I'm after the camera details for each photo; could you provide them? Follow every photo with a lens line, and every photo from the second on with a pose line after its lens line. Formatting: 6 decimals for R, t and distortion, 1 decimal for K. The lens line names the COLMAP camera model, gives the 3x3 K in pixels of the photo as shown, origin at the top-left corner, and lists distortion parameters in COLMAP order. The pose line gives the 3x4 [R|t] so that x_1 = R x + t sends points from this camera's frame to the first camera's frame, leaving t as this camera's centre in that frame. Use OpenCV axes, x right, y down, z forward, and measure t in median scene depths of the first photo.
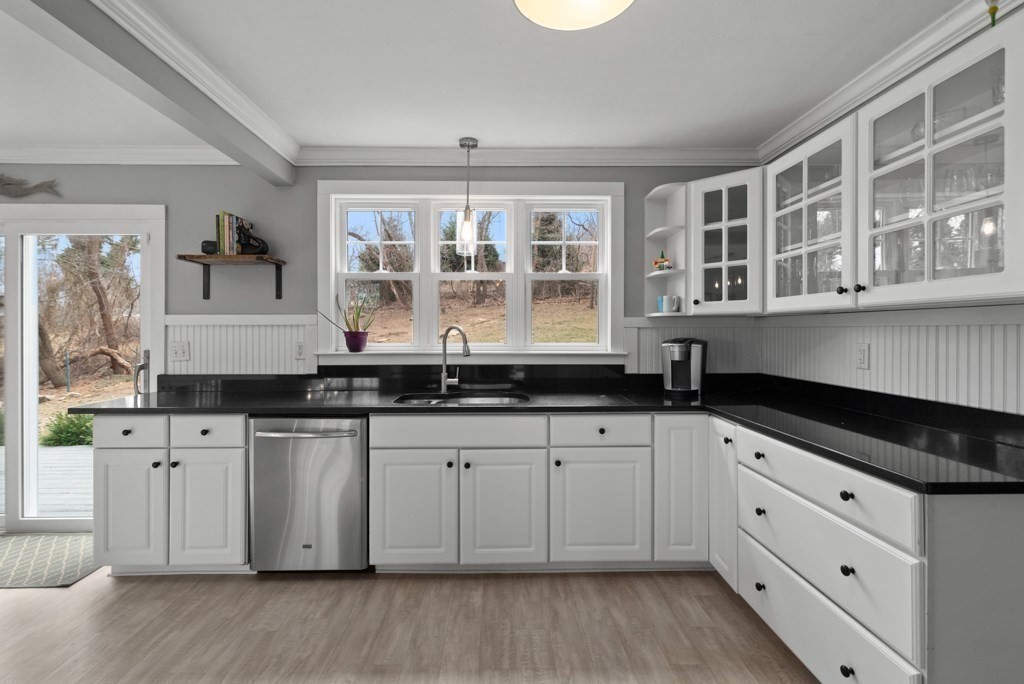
lens RADIAL K [[471.5, 0, 513.9], [0, 471.5, 330.2], [0, 0, 1]] dist [0.002754, -0.000016]
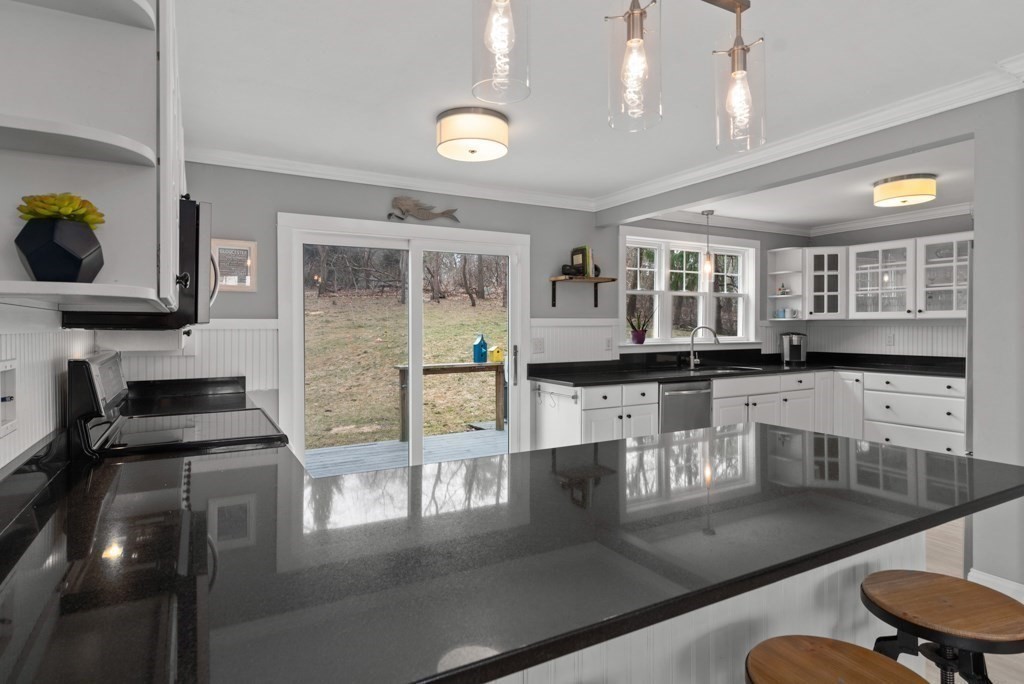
lens RADIAL K [[491.0, 0, 512.0], [0, 491.0, 342.0], [0, 0, 1]] dist [-0.030114, -0.000349]
pose [[0.905756, -0.016861, 0.423464, -1.426725], [0.008367, 0.999725, 0.021909, 0.003083], [-0.423717, -0.016301, 0.905648, -0.230570]]
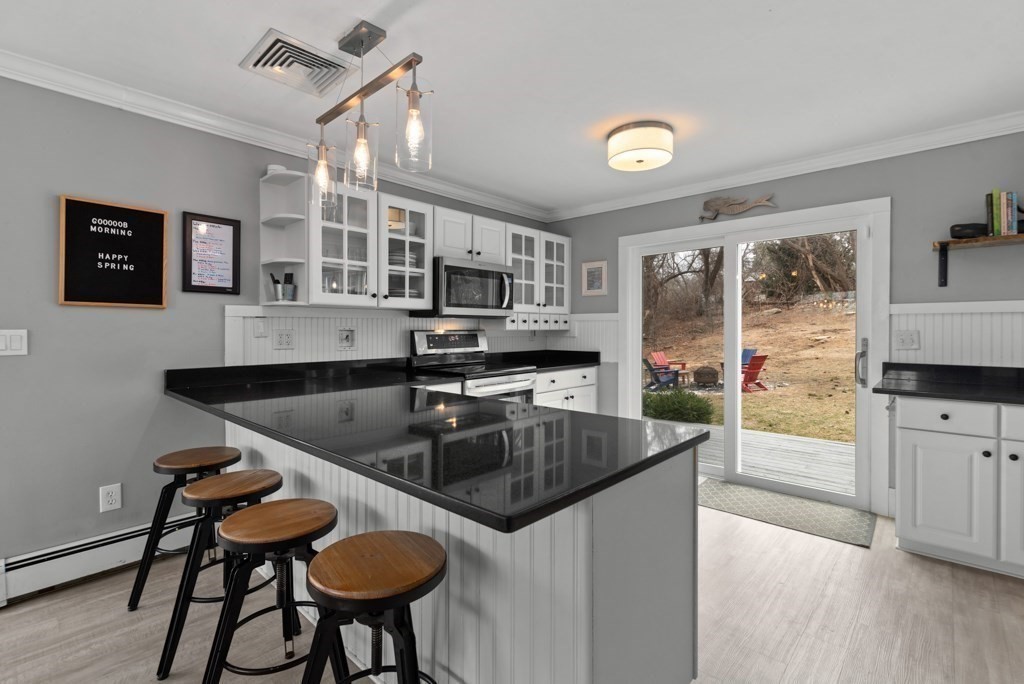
lens RADIAL K [[471.5, 0, 513.9], [0, 471.5, 330.2], [0, 0, 1]] dist [0.002754, -0.000016]
pose [[0.712137, 0.003811, -0.702030, -0.626876], [-0.000033, 0.999985, 0.005395, 0.018977], [0.702040, -0.003818, 0.712127, -0.312436]]
